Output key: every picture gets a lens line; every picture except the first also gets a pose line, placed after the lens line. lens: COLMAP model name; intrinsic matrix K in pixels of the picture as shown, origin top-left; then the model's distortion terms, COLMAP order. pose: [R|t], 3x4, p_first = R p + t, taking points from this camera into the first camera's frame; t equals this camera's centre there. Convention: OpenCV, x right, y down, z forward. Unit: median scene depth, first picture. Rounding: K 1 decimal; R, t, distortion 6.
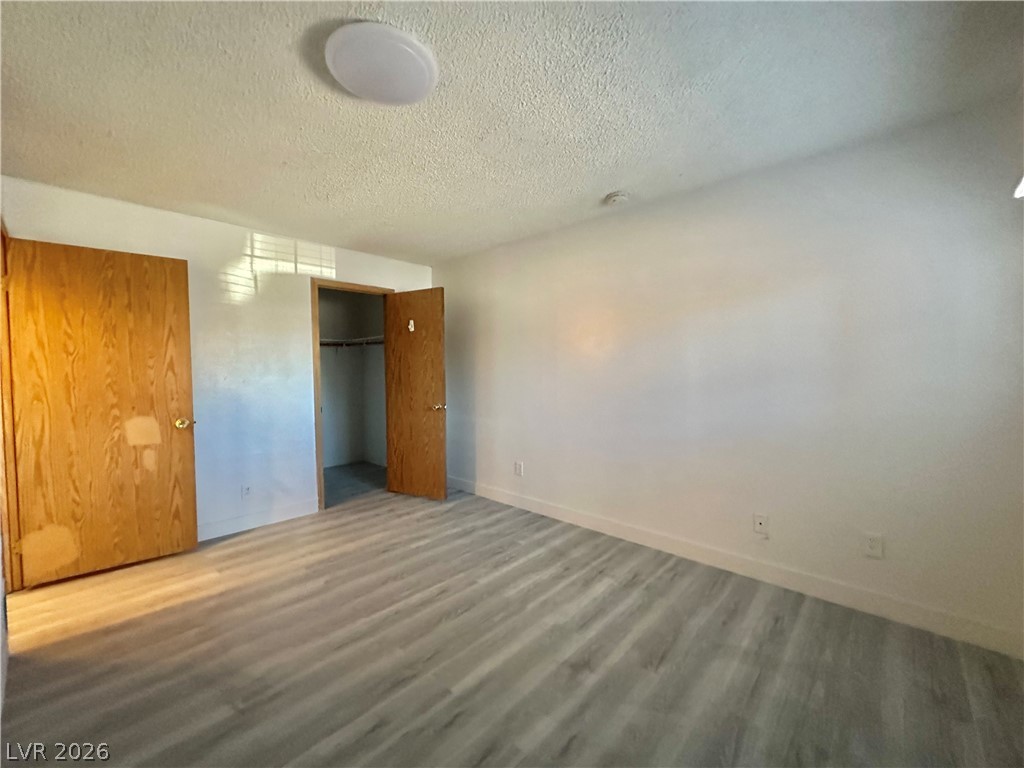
lens RADIAL K [[409.9, 0, 509.3], [0, 409.9, 387.5], [0, 0, 1]] dist [-0.006663, 0.001756]
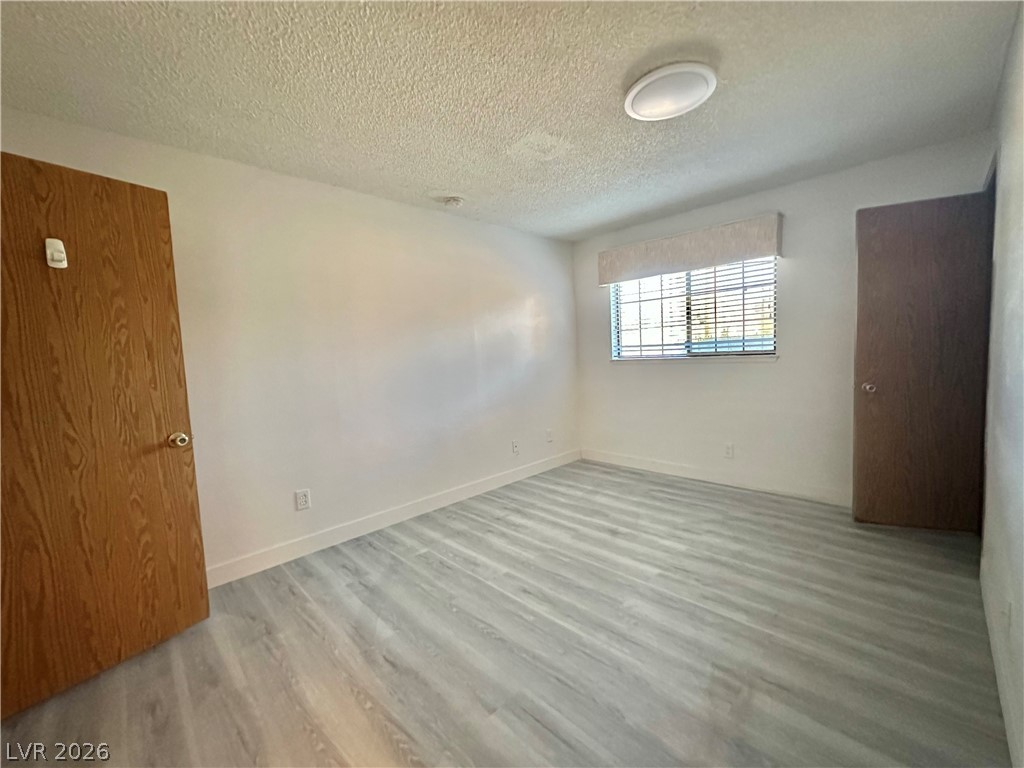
lens RADIAL K [[409.9, 0, 510.0], [0, 409.9, 384.0], [0, 0, 1]] dist [-0.006663, 0.001756]
pose [[0.051996, -0.069089, 0.996255, -0.886738], [0.093382, 0.993569, 0.064029, -0.018022], [-0.994272, 0.089703, 0.058113, 0.801147]]
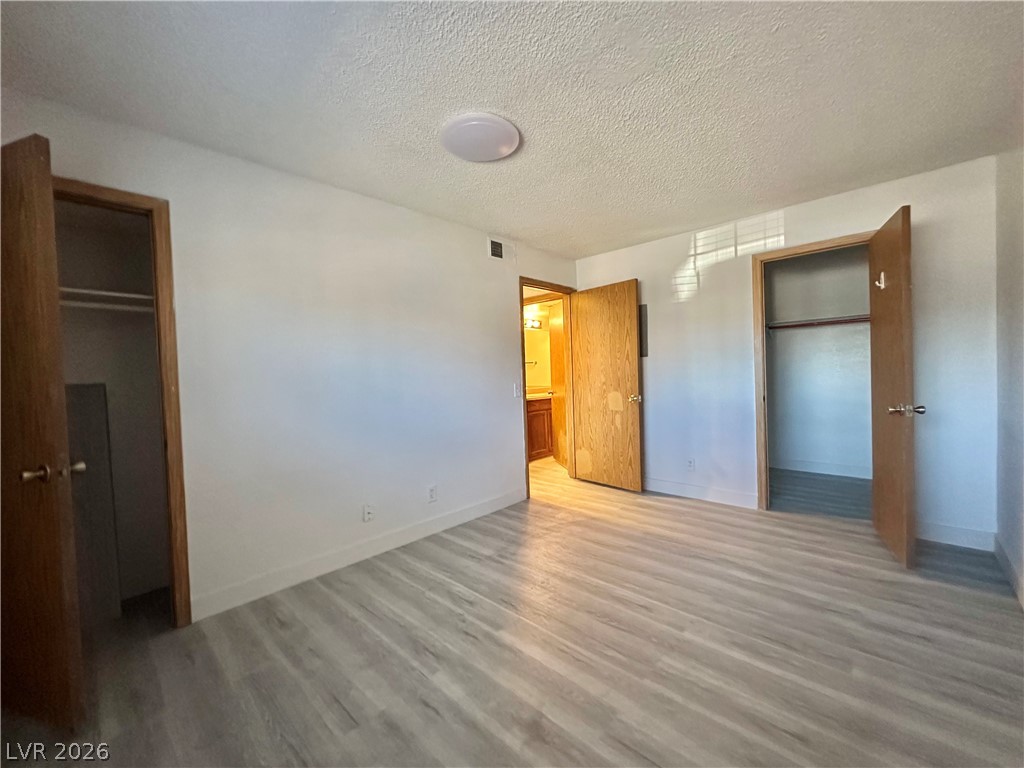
lens RADIAL K [[409.9, 0, 512.7], [0, 409.9, 385.1], [0, 0, 1]] dist [-0.006663, 0.001756]
pose [[-0.002452, 0.039385, -0.999221, 0.593048], [-0.011331, 0.999159, 0.039410, -0.007192], [0.999933, 0.011418, -0.002004, 0.606299]]
